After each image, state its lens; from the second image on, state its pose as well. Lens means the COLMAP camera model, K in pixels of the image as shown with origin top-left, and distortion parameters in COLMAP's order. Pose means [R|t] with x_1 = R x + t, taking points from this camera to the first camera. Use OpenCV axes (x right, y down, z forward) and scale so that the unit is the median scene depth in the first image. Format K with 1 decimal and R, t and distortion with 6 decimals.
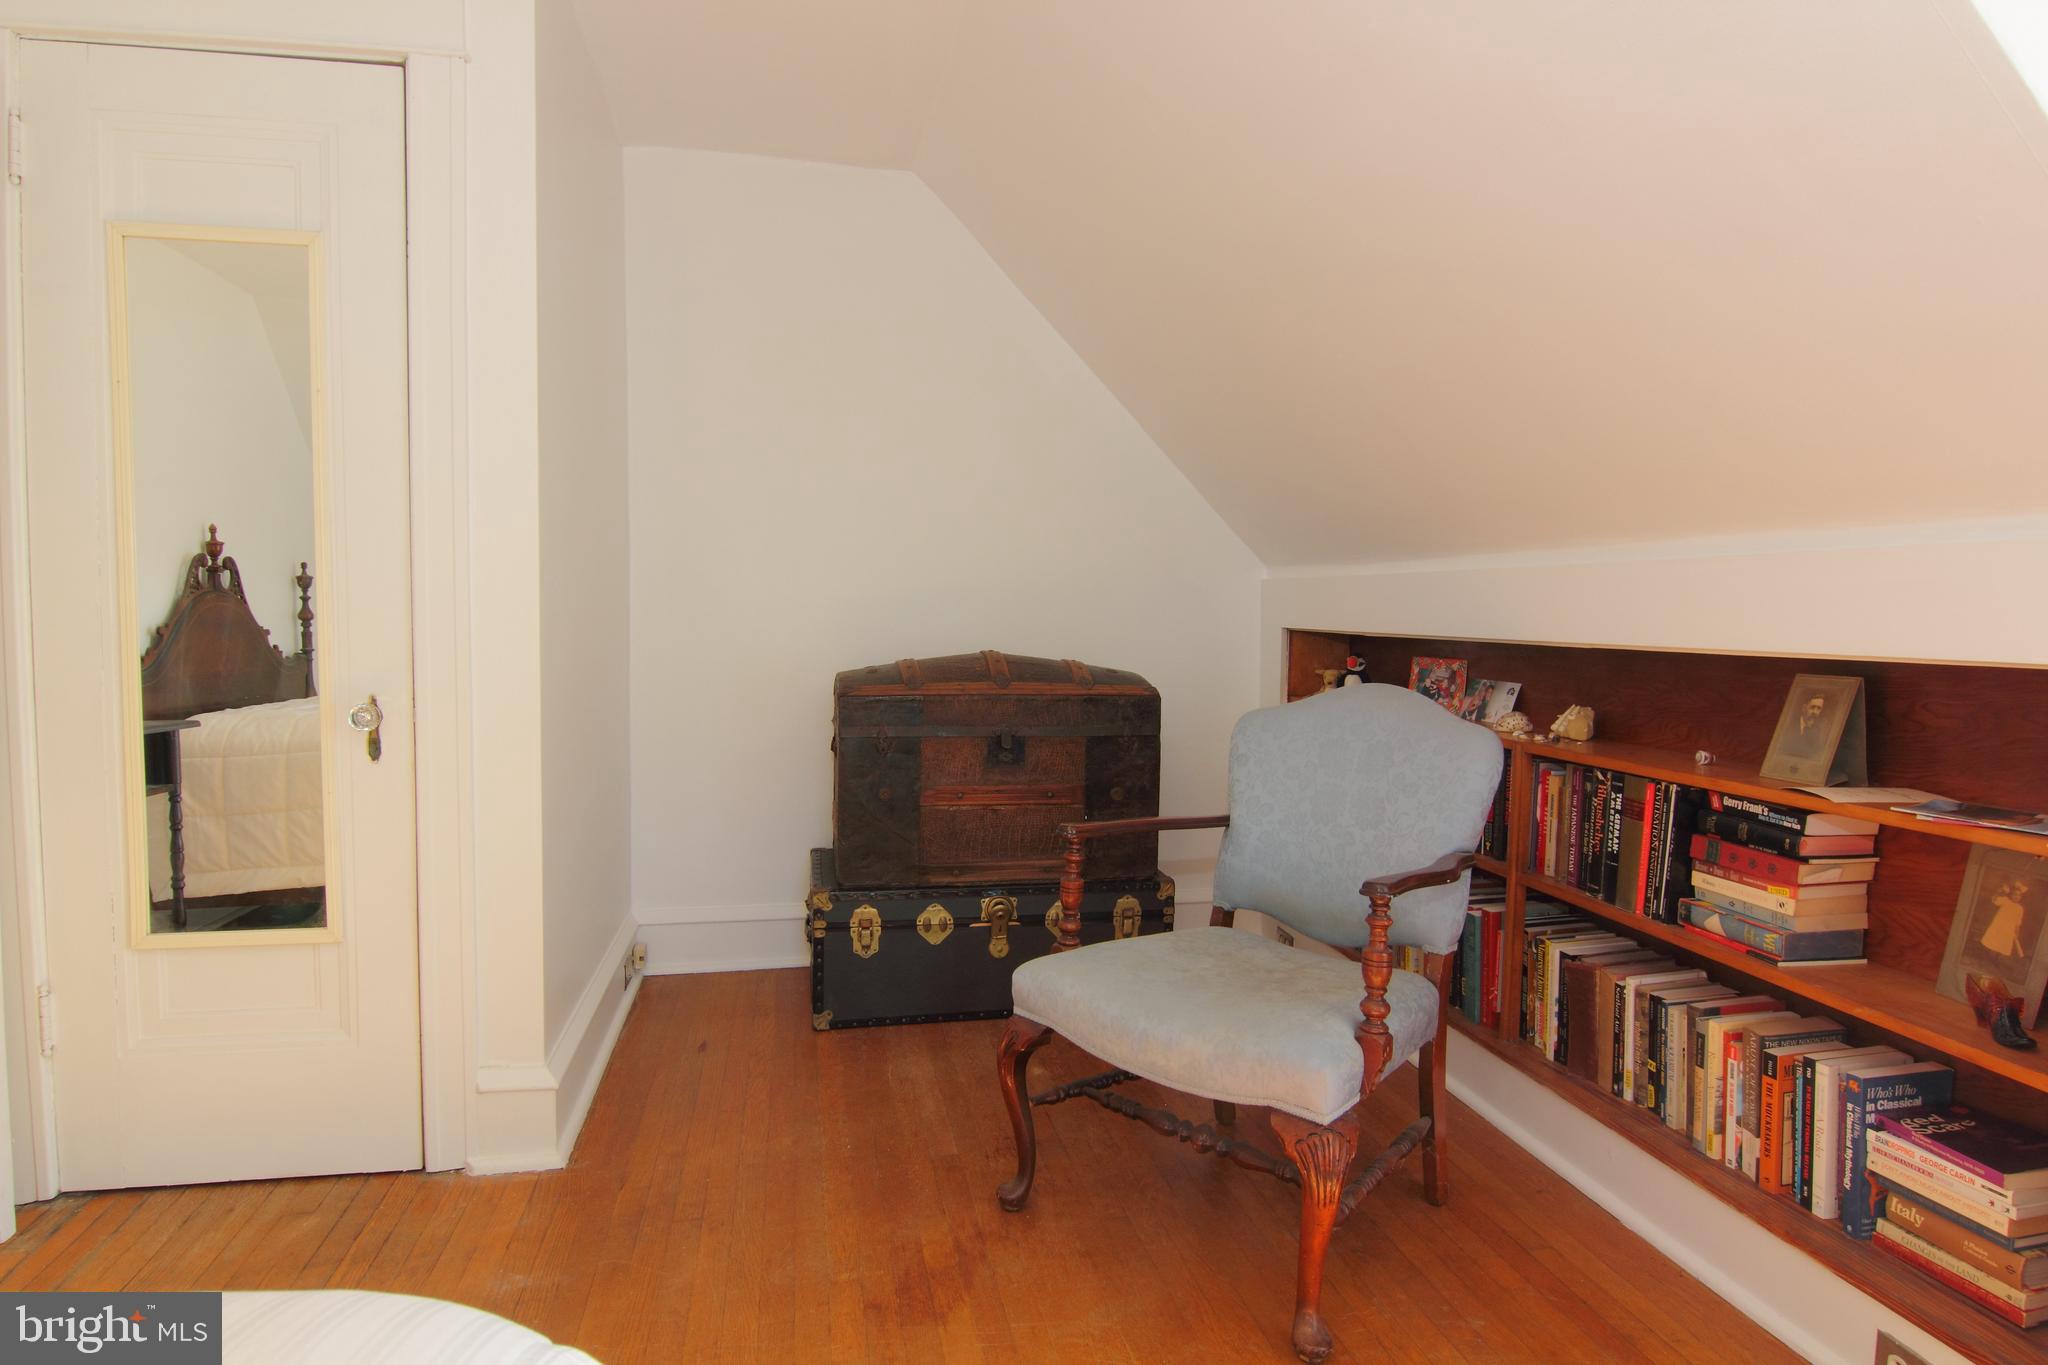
lens RADIAL K [[1139.9, 0, 1024.0], [0, 1139.9, 682.5], [0, 0, 1]] dist [0.005782, -0.021783]
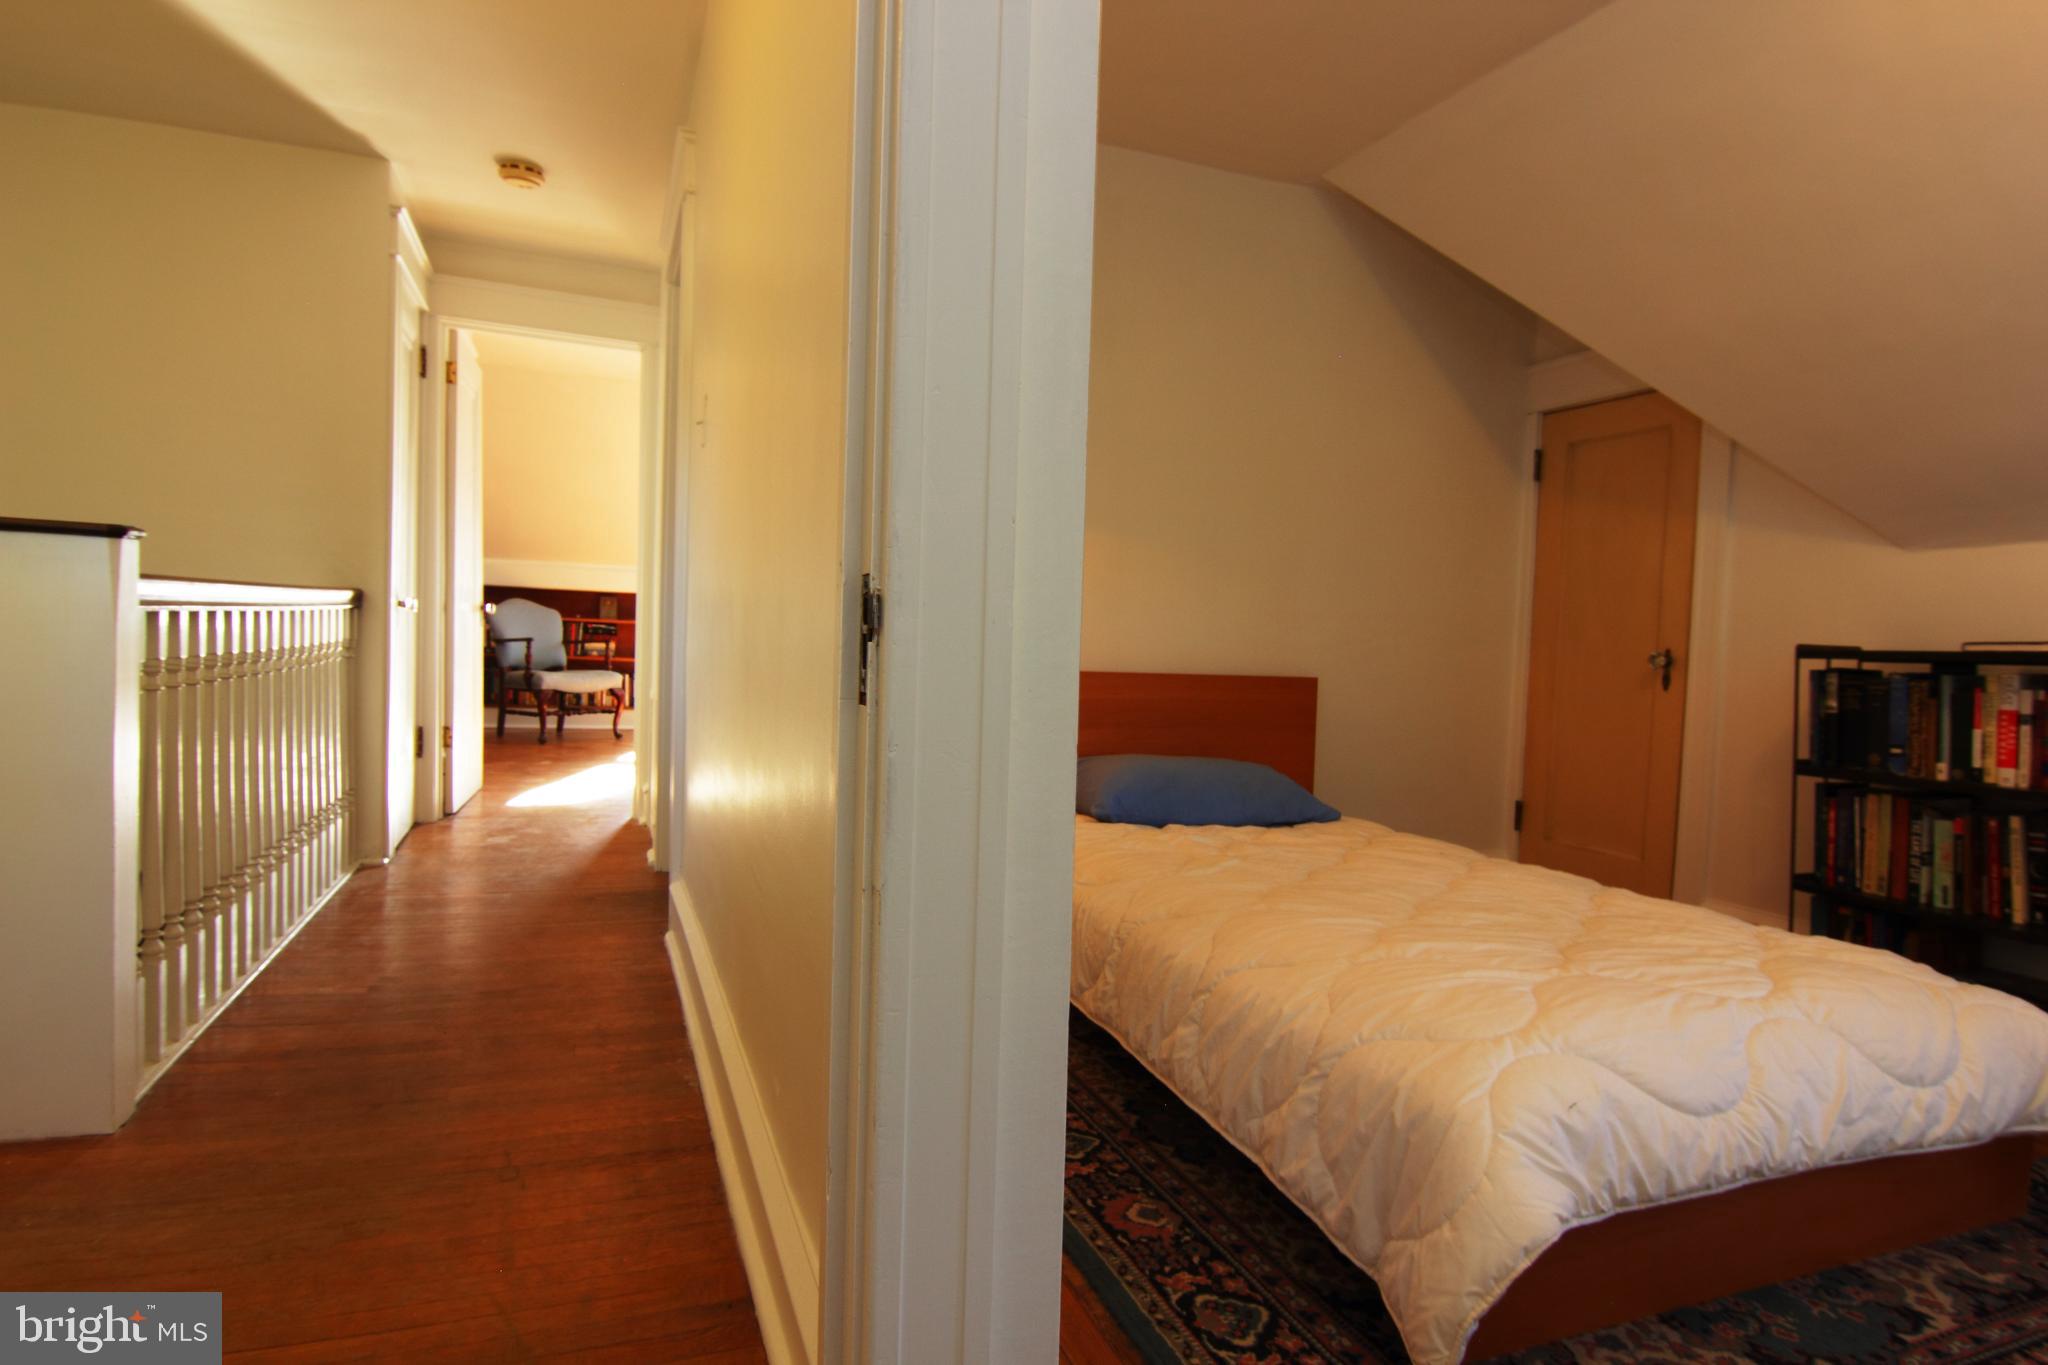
lens RADIAL K [[1139.9, 0, 1024.0], [0, 1139.9, 682.5], [0, 0, 1]] dist [0.005782, -0.021783]
pose [[-0.164721, -0.057612, 0.984656, -3.930075], [0.043447, 0.996900, 0.065596, 0.102739], [-0.985383, 0.053586, -0.161707, 0.088260]]
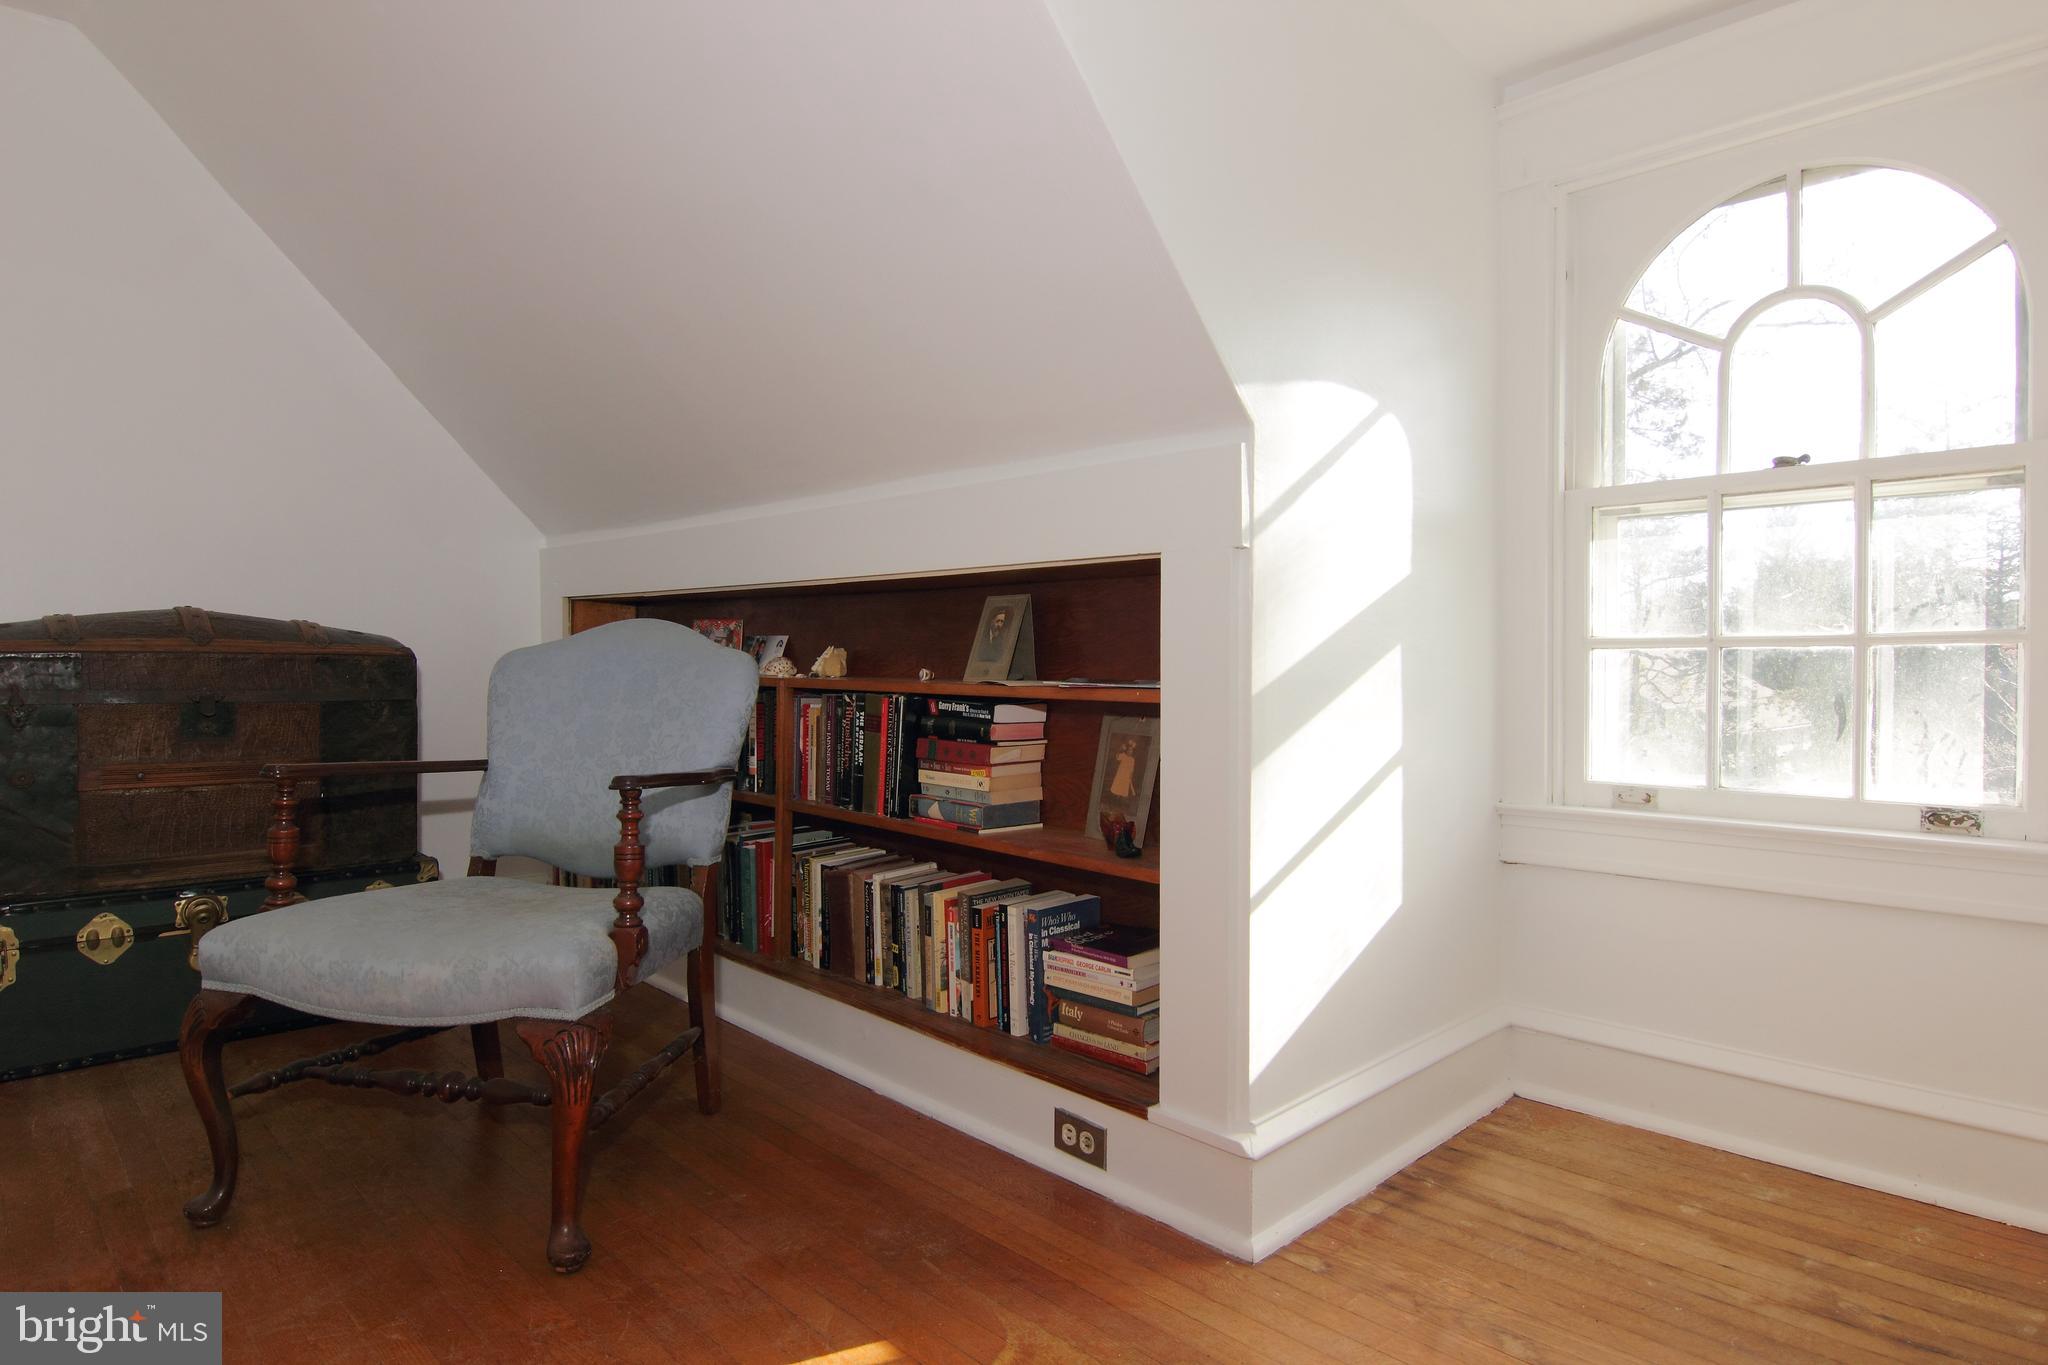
lens RADIAL K [[1139.9, 0, 1024.0], [0, 1139.9, 682.5], [0, 0, 1]] dist [0.005782, -0.021783]
pose [[0.838723, -0.016715, 0.544302, 0.048731], [0.035987, 0.999045, -0.024773, 0.111234], [-0.543368, 0.040366, 0.838524, -0.033115]]
